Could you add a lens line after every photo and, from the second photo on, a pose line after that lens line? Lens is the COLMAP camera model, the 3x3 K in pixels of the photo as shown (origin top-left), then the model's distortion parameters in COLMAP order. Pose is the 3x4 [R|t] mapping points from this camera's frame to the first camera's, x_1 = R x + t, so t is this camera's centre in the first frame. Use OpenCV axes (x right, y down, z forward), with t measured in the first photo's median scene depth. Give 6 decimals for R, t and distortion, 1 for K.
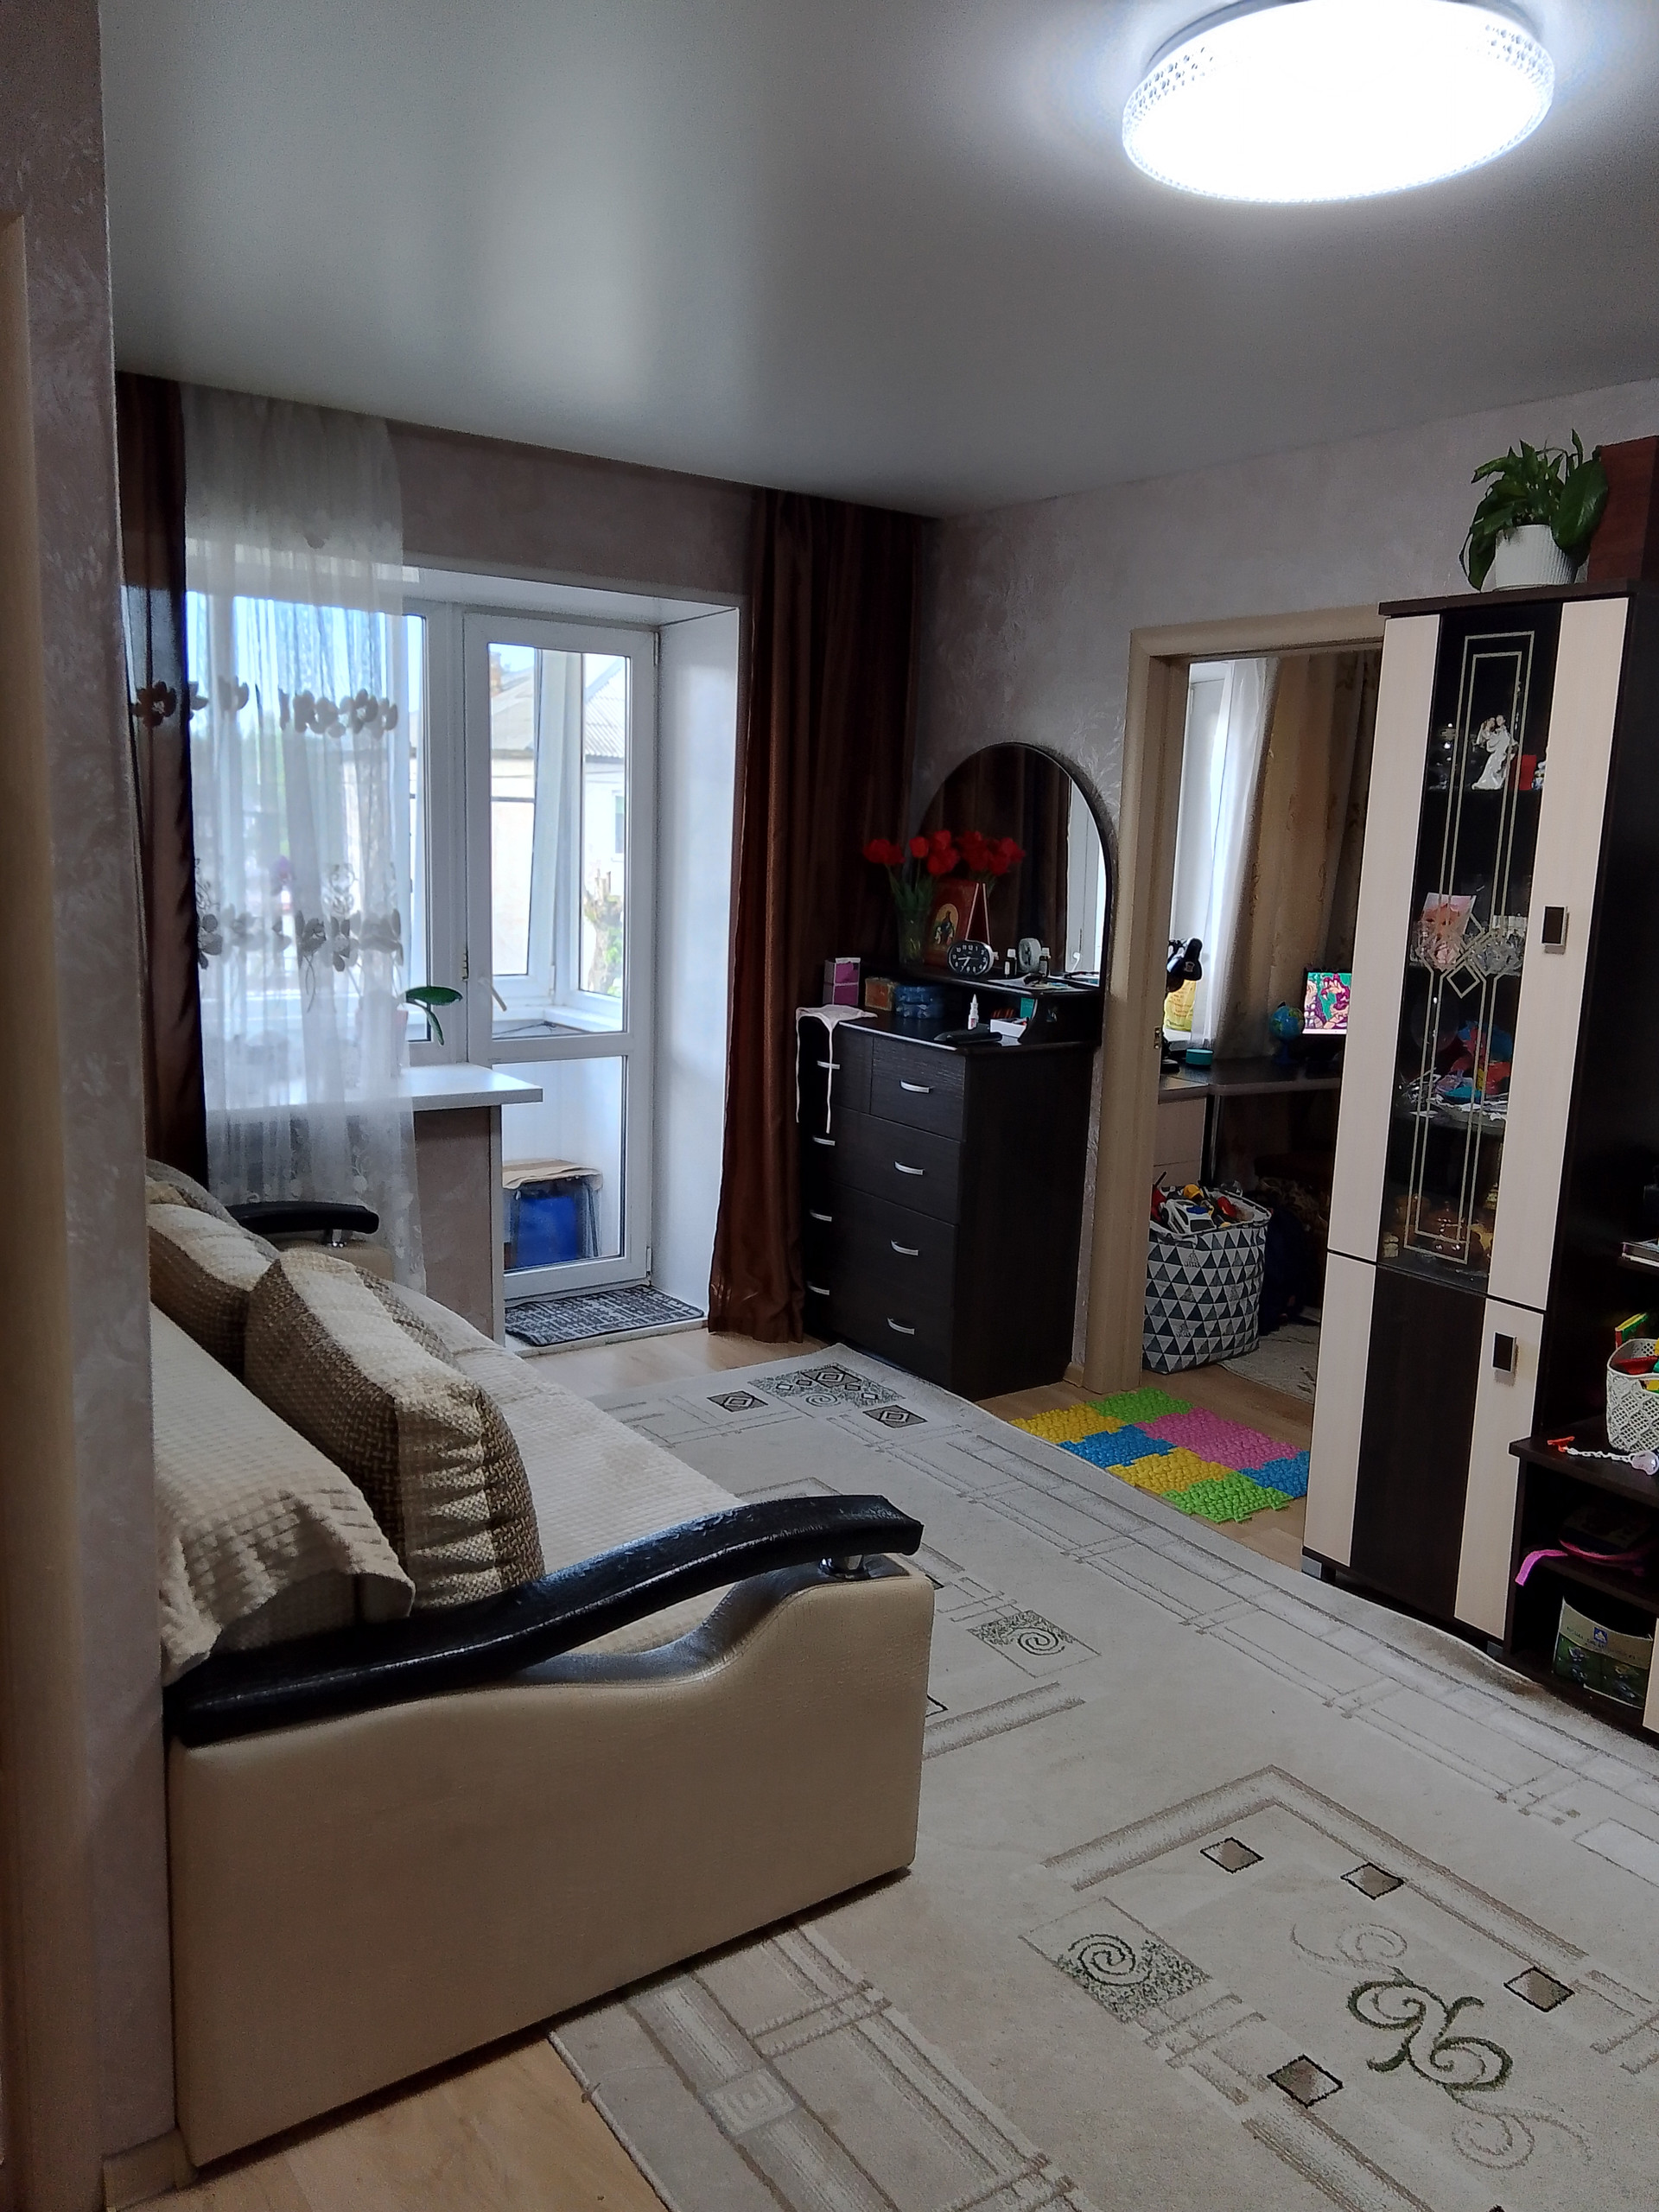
lens RADIAL K [[1670.7, 0, 829.5], [0, 1670.7, 1106.0], [0, 0, 1]] dist [0.073007, -0.115969]
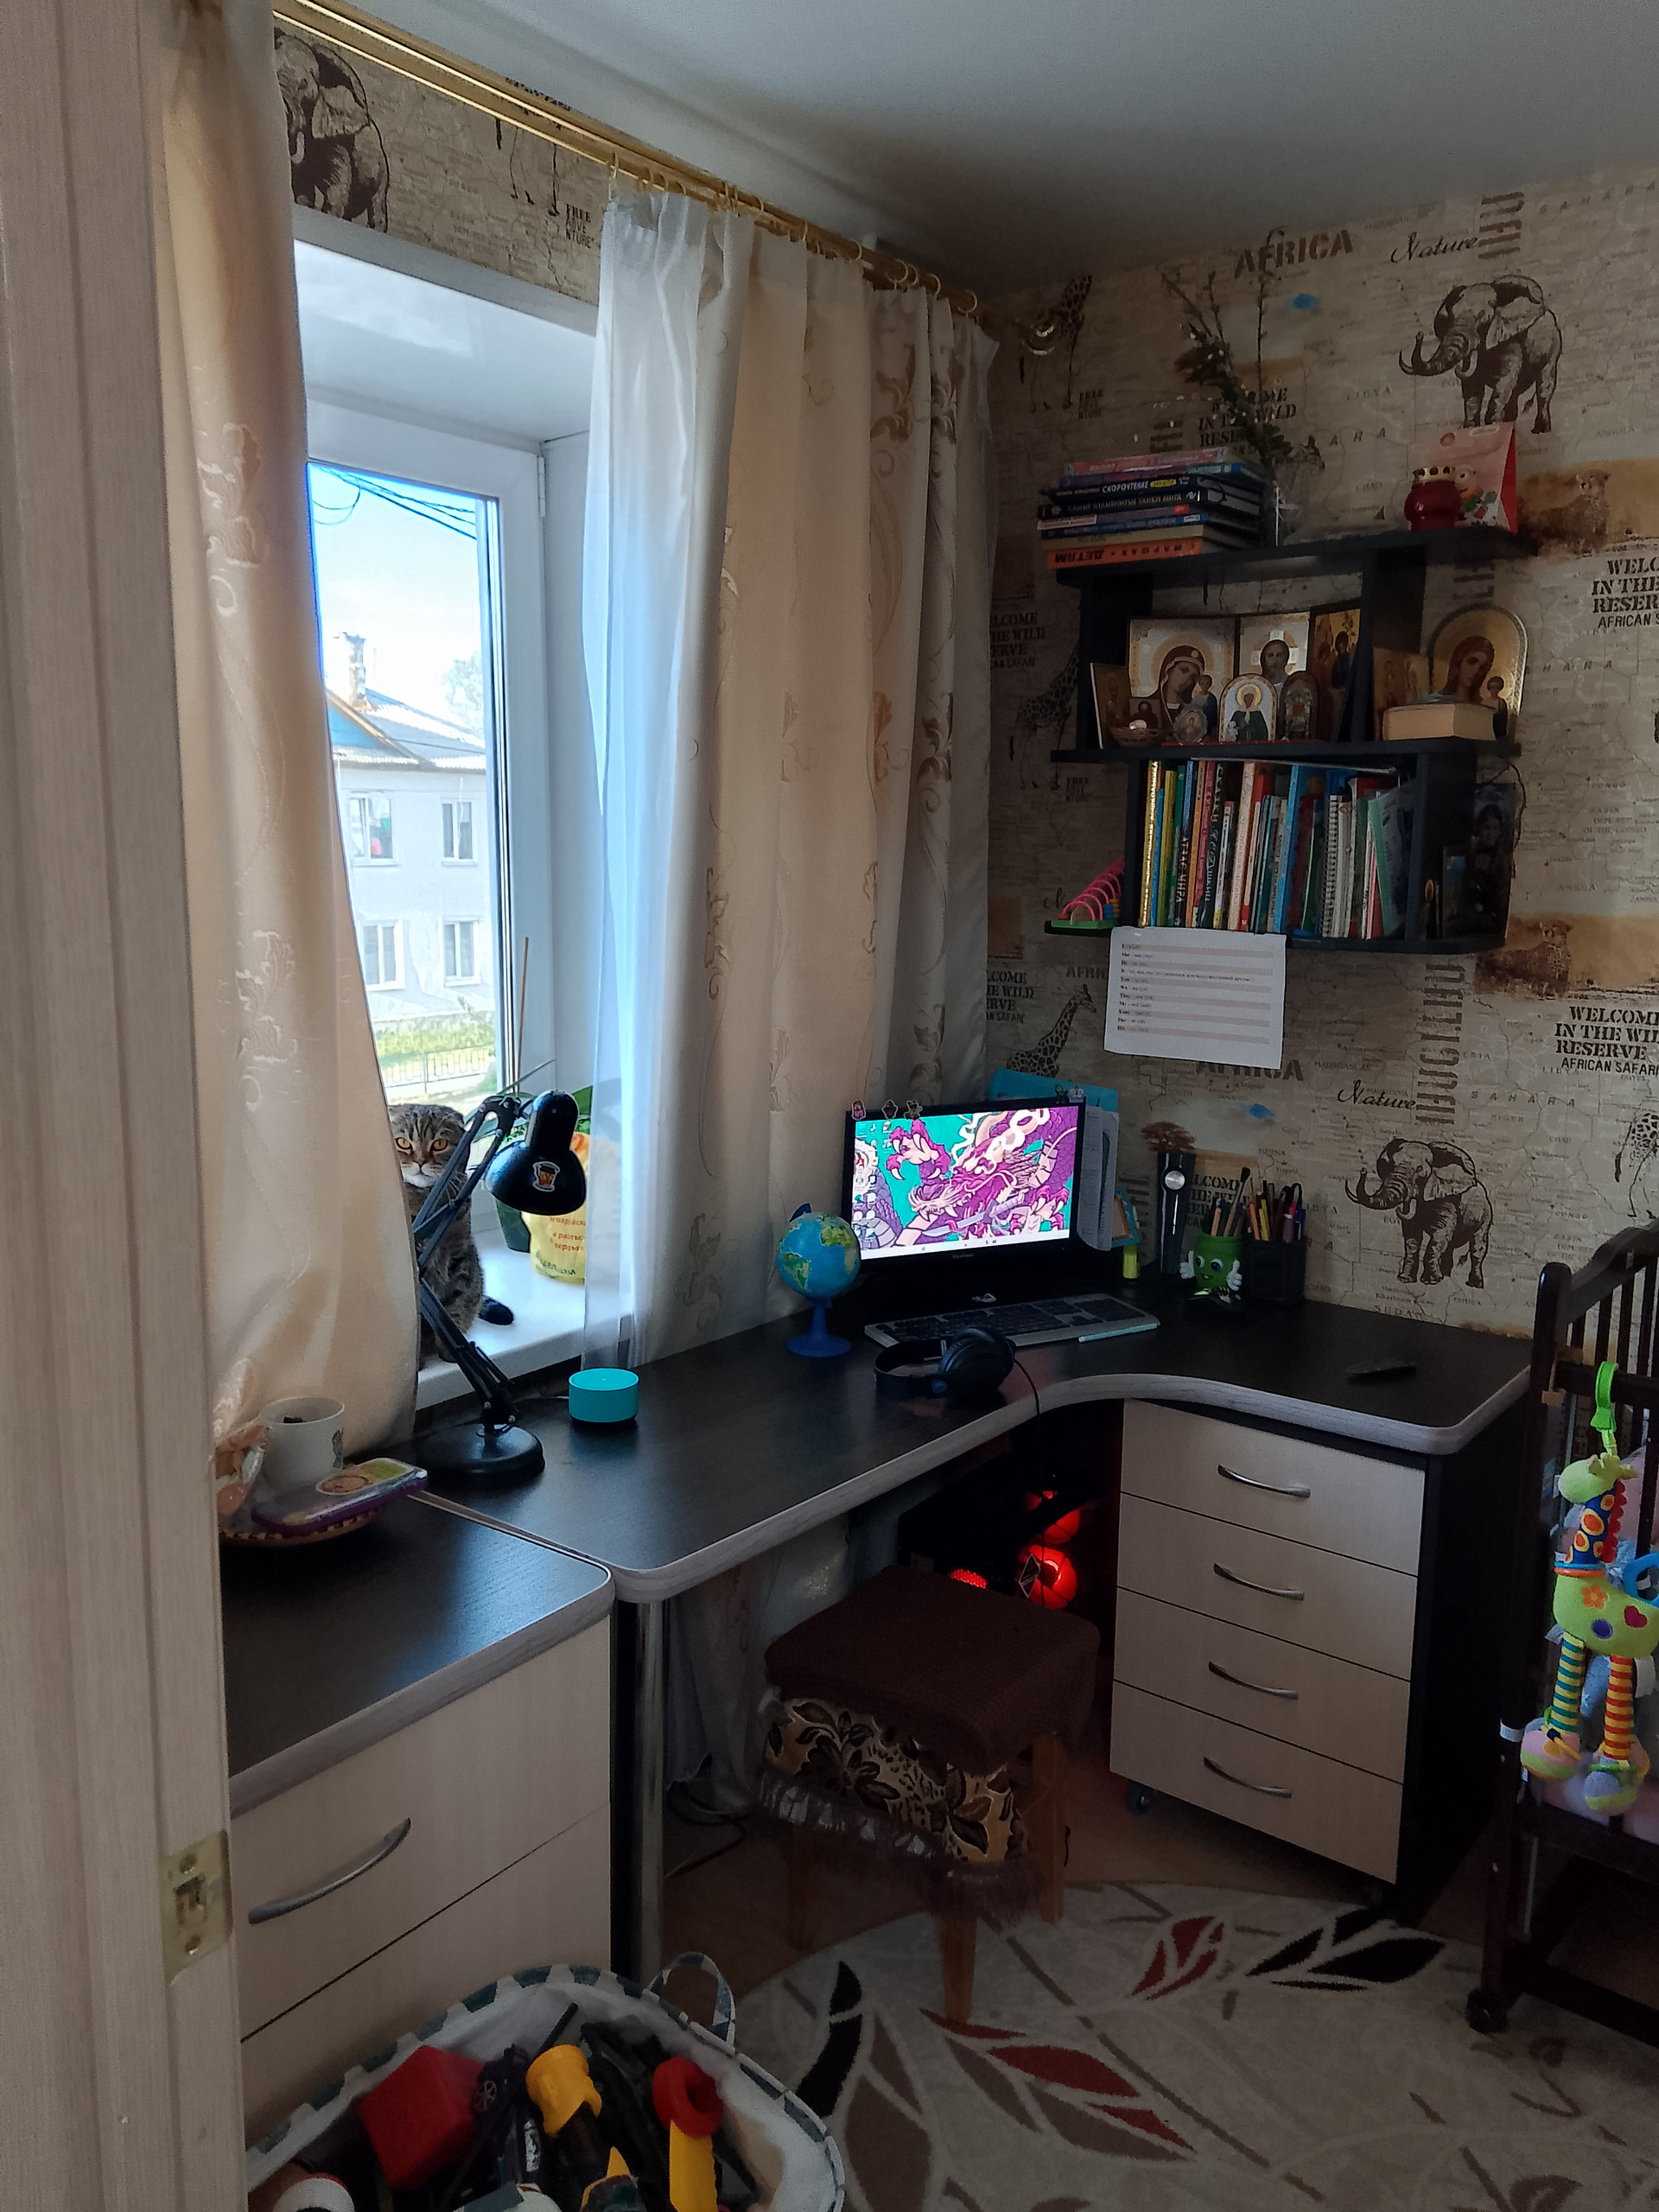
lens RADIAL K [[1670.7, 0, 829.5], [0, 1670.7, 1106.0], [0, 0, 1]] dist [0.073007, -0.115969]
pose [[0.955093, -0.072801, 0.287224, 0.159571], [0.070069, 0.997346, 0.019796, -0.092897], [-0.287903, 0.001218, 0.957659, 0.604450]]
